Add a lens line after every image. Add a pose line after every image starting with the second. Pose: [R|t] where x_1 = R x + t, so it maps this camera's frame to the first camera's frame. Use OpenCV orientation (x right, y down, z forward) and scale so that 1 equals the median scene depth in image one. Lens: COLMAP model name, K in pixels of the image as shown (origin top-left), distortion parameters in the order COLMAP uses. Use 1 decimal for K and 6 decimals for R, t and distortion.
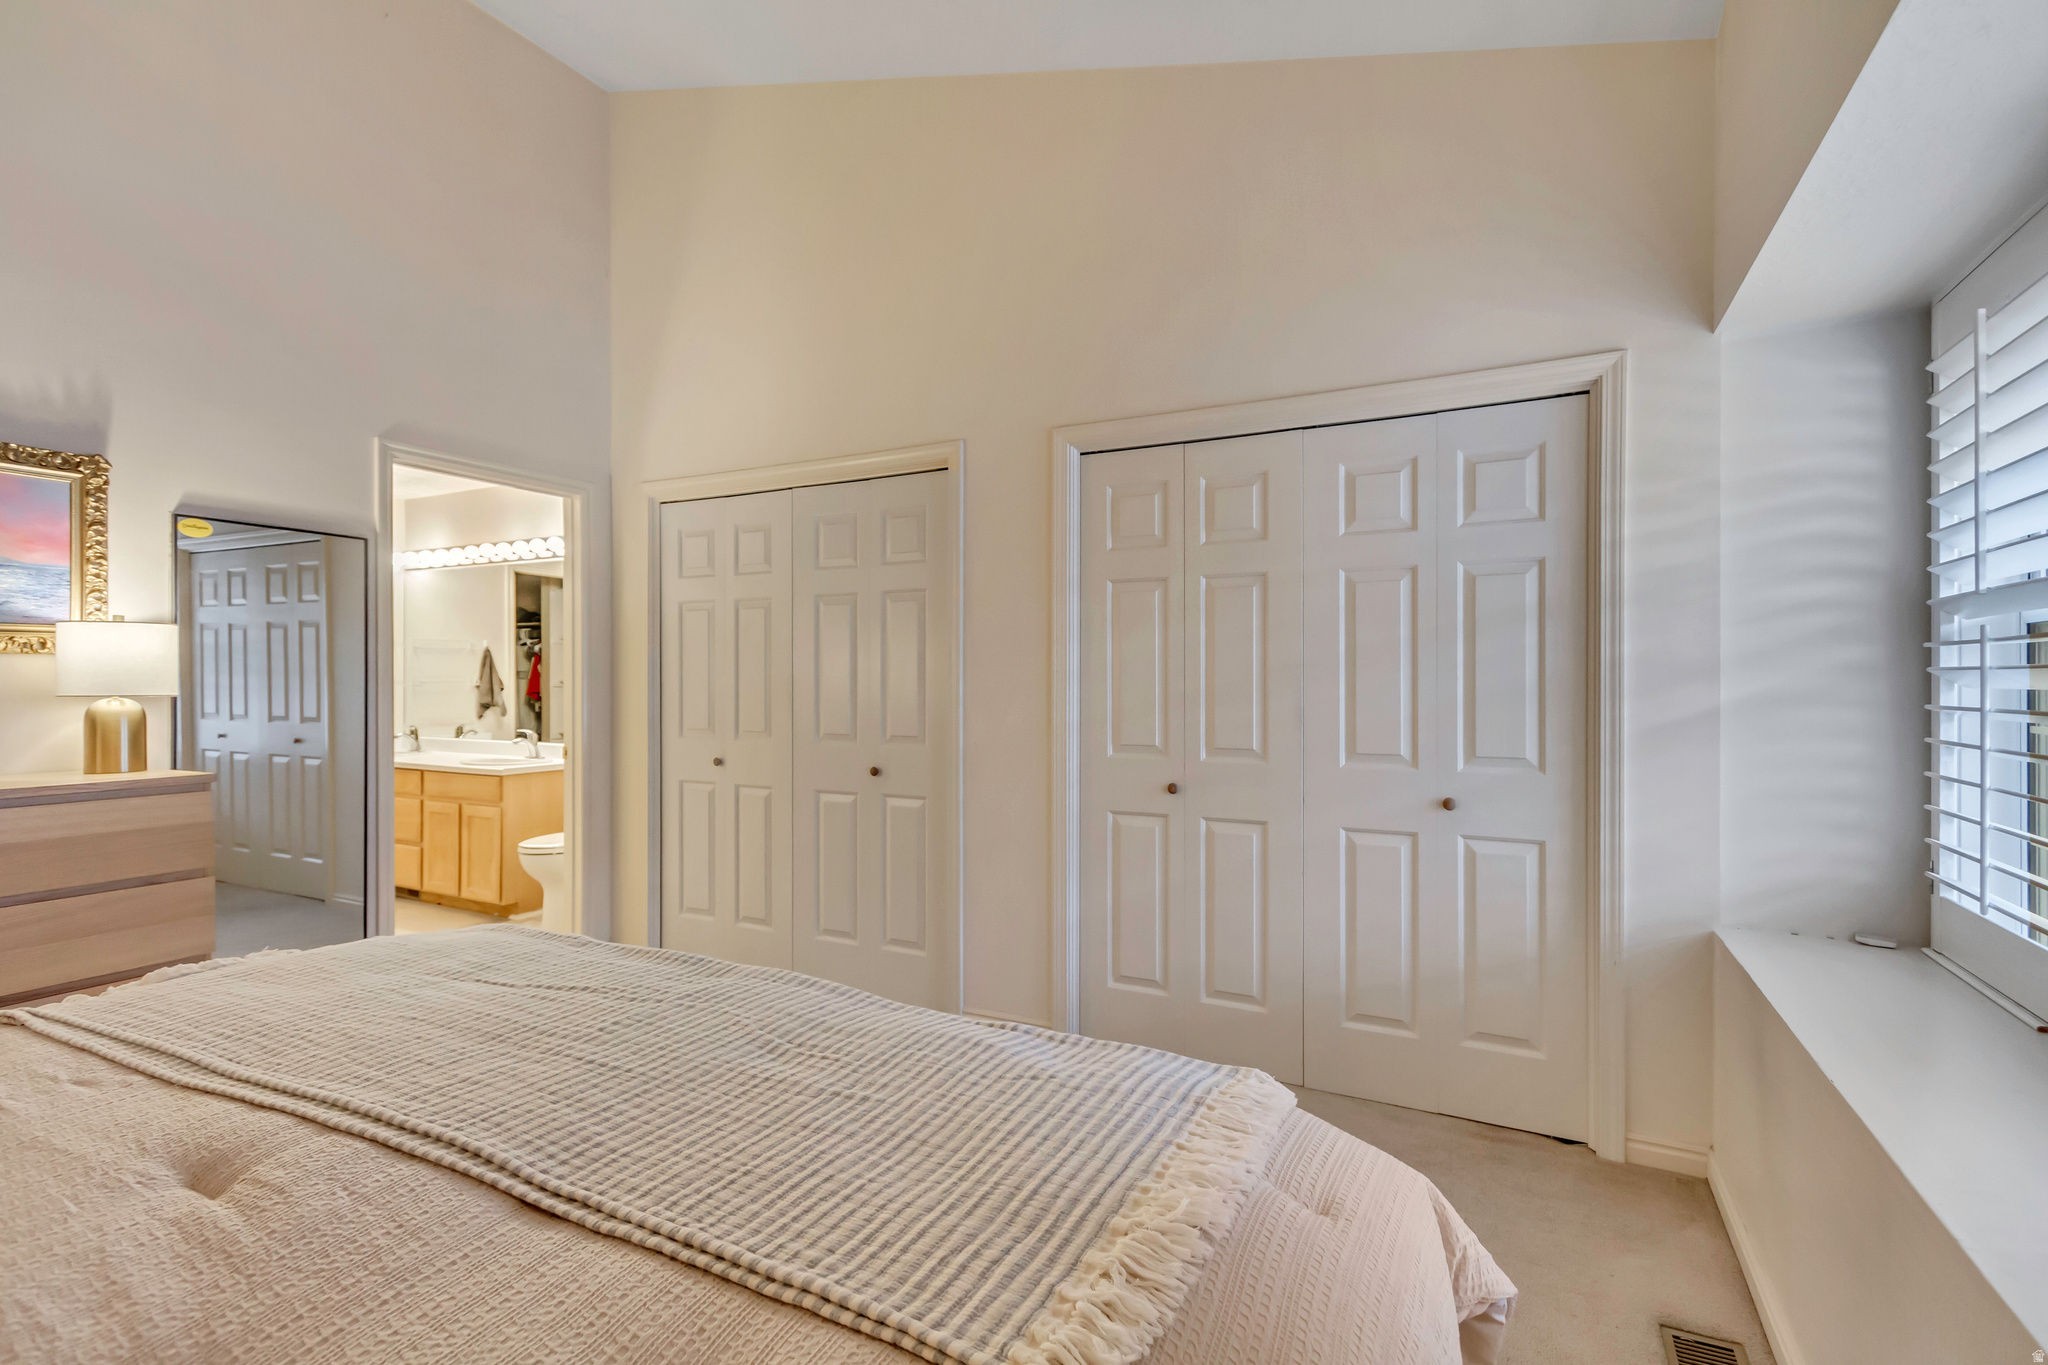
lens RADIAL K [[944.3, 0, 1026.6], [0, 944.3, 676.6], [0, 0, 1]] dist [0.012275, -0.002545]
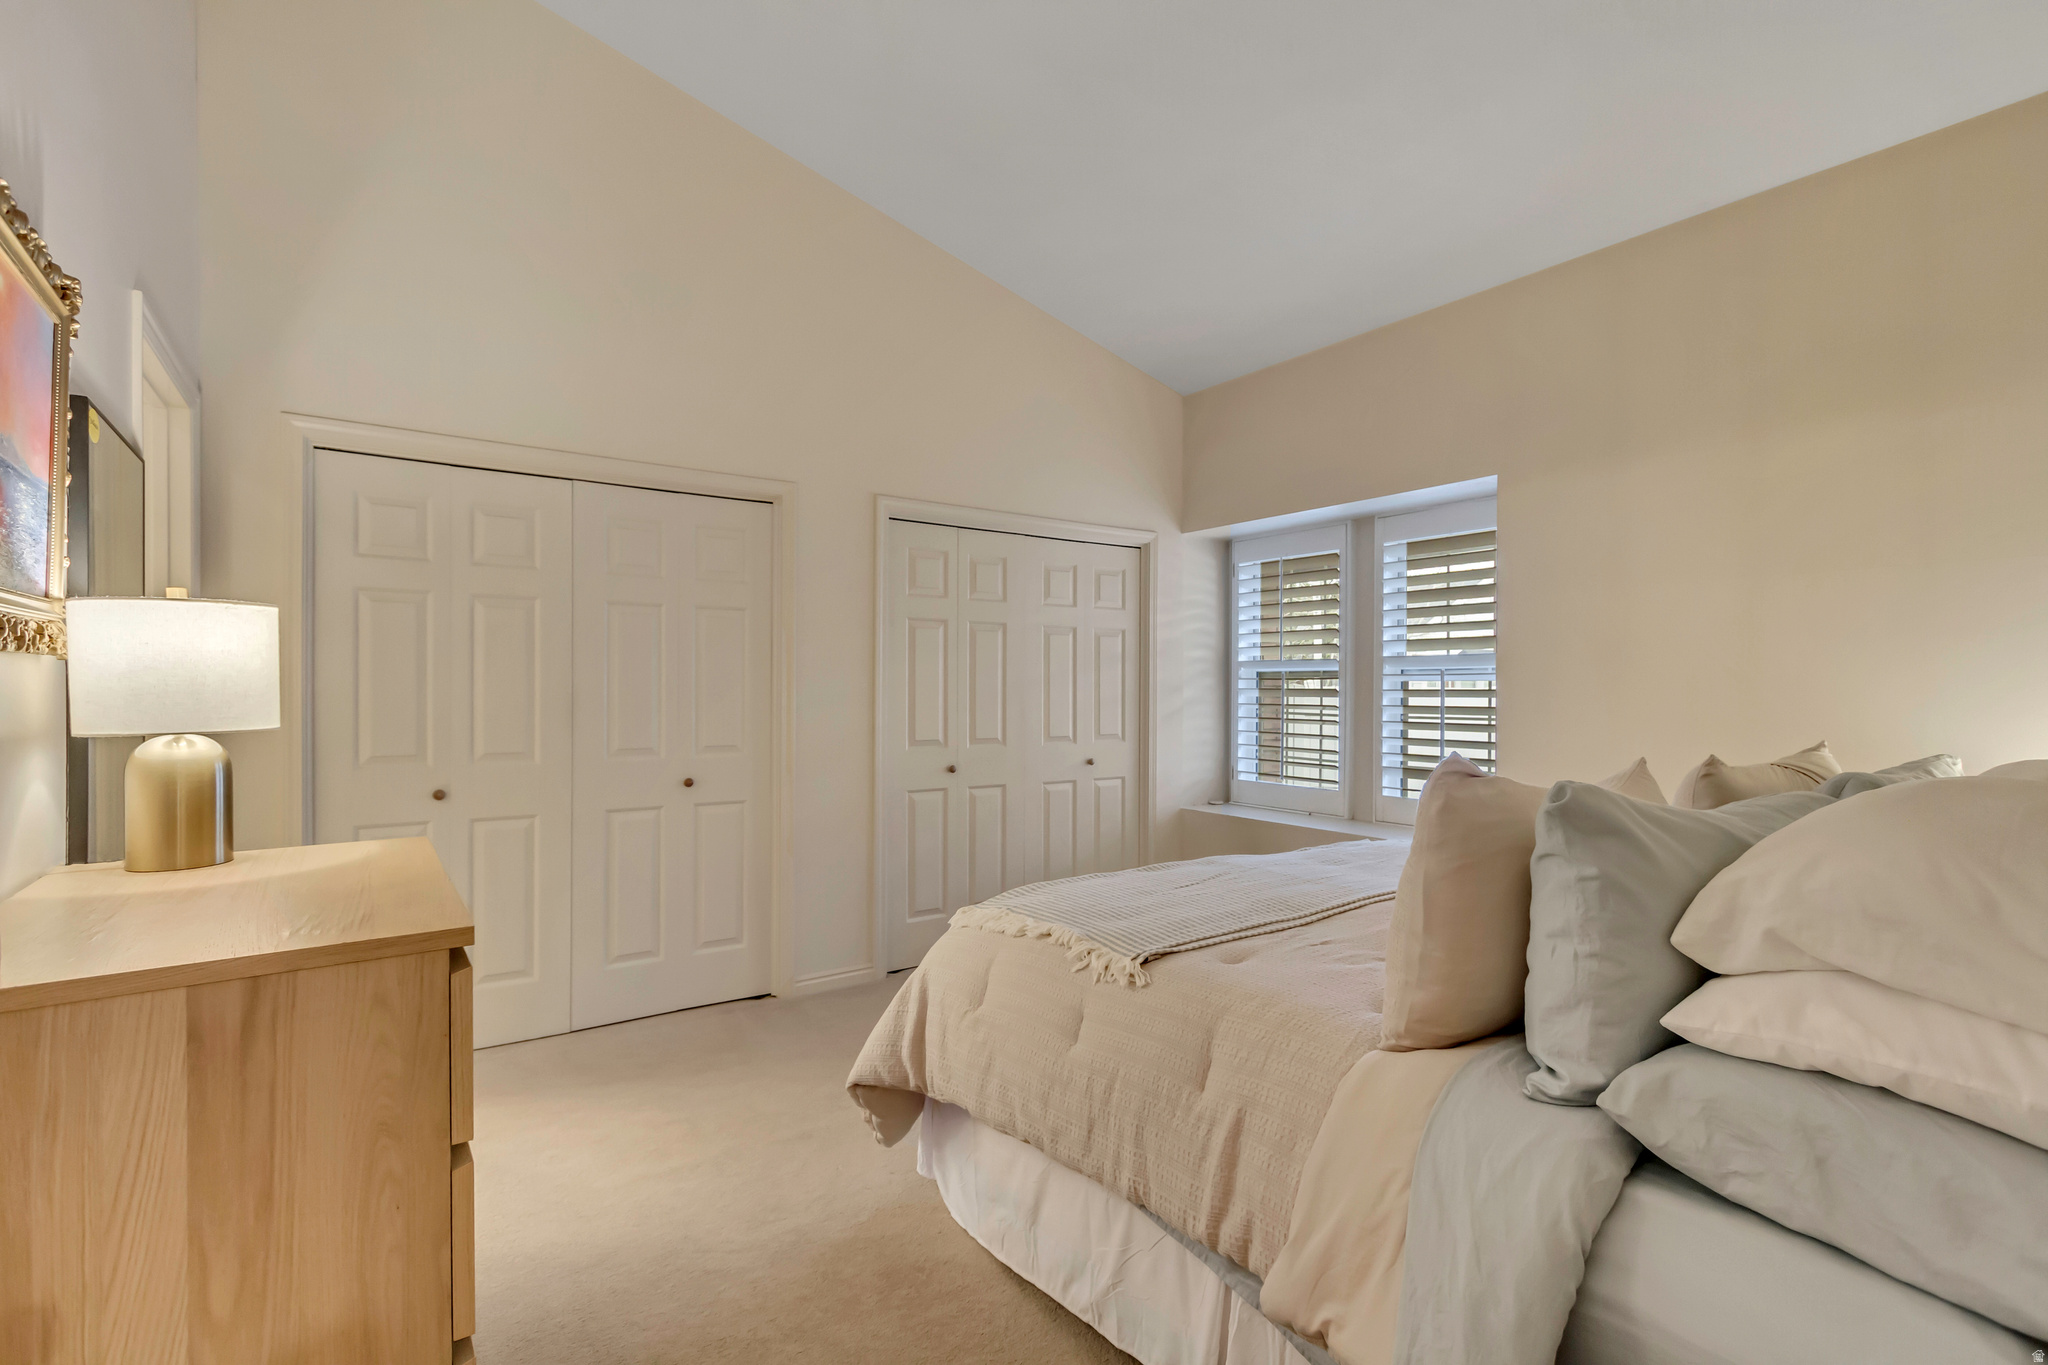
lens RADIAL K [[944.3, 0, 1022.5], [0, 944.3, 690.0], [0, 0, 1]] dist [0.012275, -0.002545]
pose [[0.461029, -0.002200, 0.887382, -1.182483], [-0.009213, 0.999931, 0.007265, -0.013615], [-0.887337, -0.011525, 0.460977, 0.278546]]
